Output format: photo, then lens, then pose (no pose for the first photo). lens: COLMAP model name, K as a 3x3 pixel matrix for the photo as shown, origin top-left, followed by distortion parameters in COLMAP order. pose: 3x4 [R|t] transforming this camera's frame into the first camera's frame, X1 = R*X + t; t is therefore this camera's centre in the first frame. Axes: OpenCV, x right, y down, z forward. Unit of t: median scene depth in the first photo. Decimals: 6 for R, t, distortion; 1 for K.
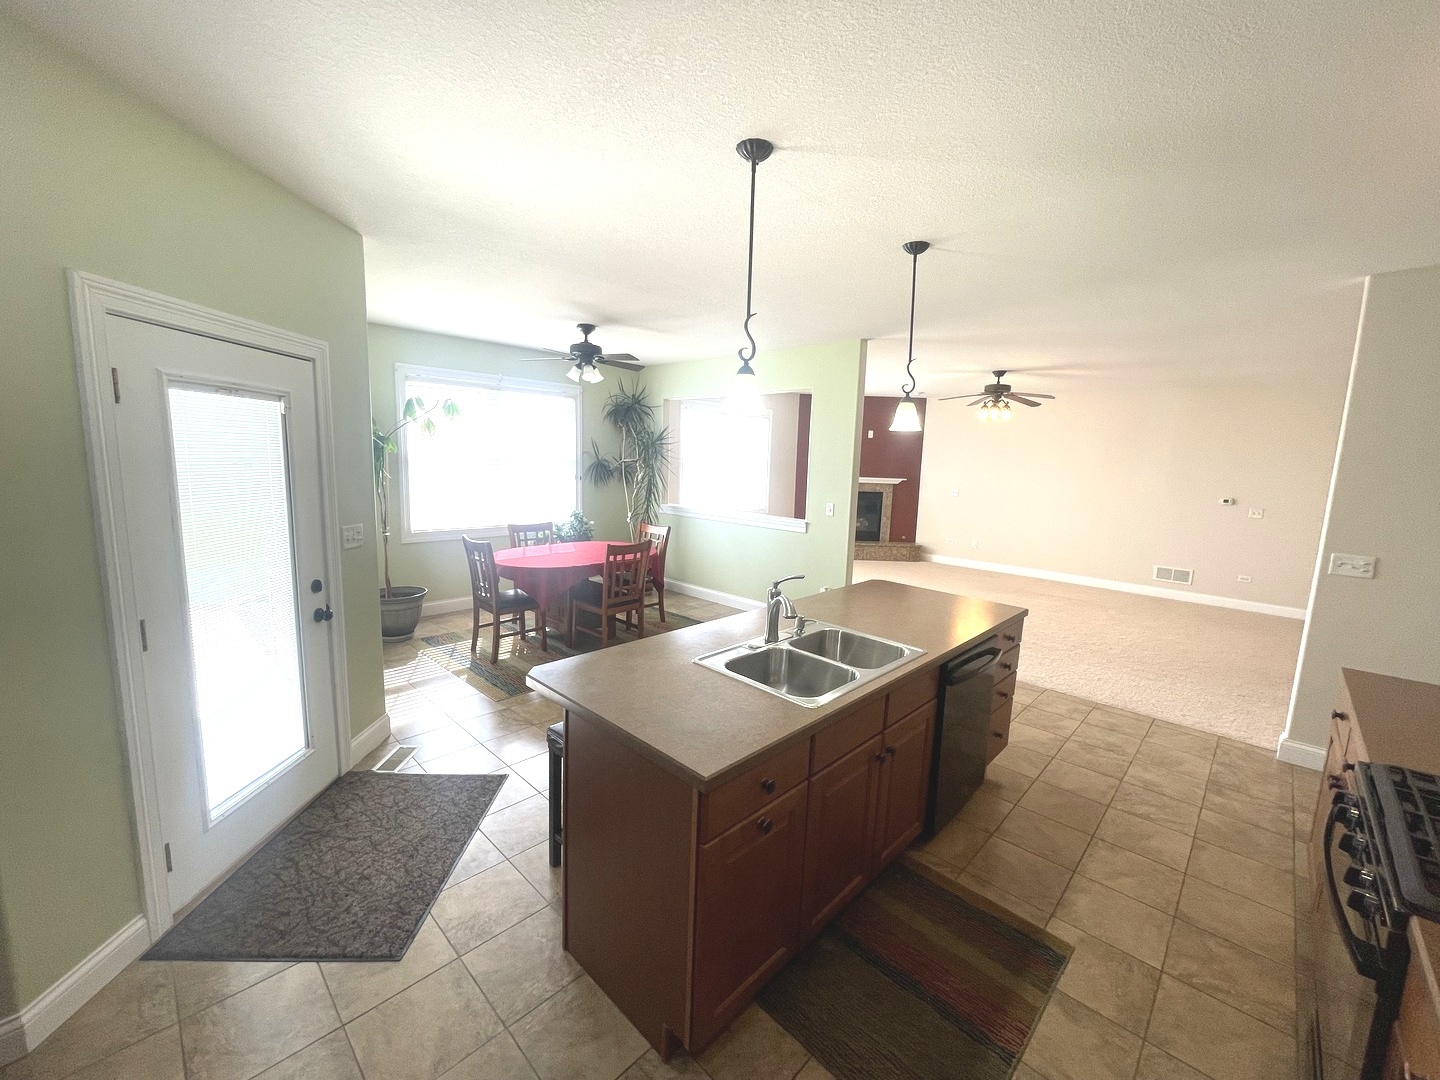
lens RADIAL K [[581.8, 0, 720.0], [0, 581.8, 540.0], [0, 0, 1]] dist [0.002441, 0.000107]
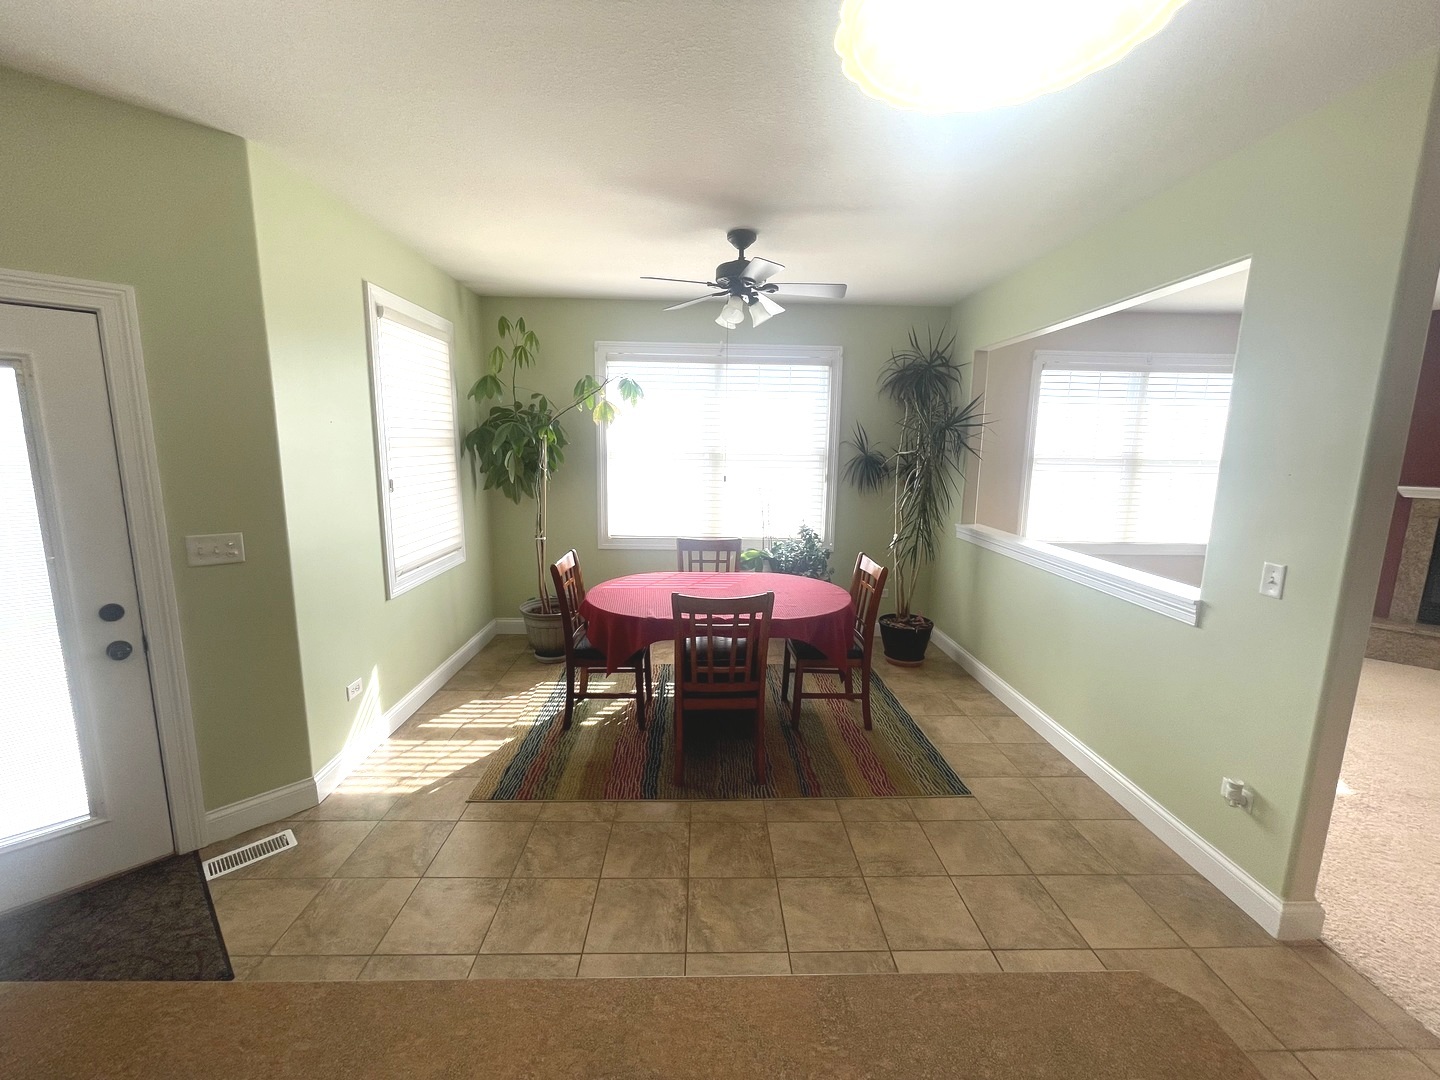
lens RADIAL K [[581.8, 0, 720.0], [0, 581.8, 540.0], [0, 0, 1]] dist [0.002441, 0.000107]
pose [[0.709428, 0.093755, -0.698514, 0.214577], [-0.093022, 0.994898, 0.039060, -0.064495], [0.698612, 0.037267, 0.714530, 0.545864]]
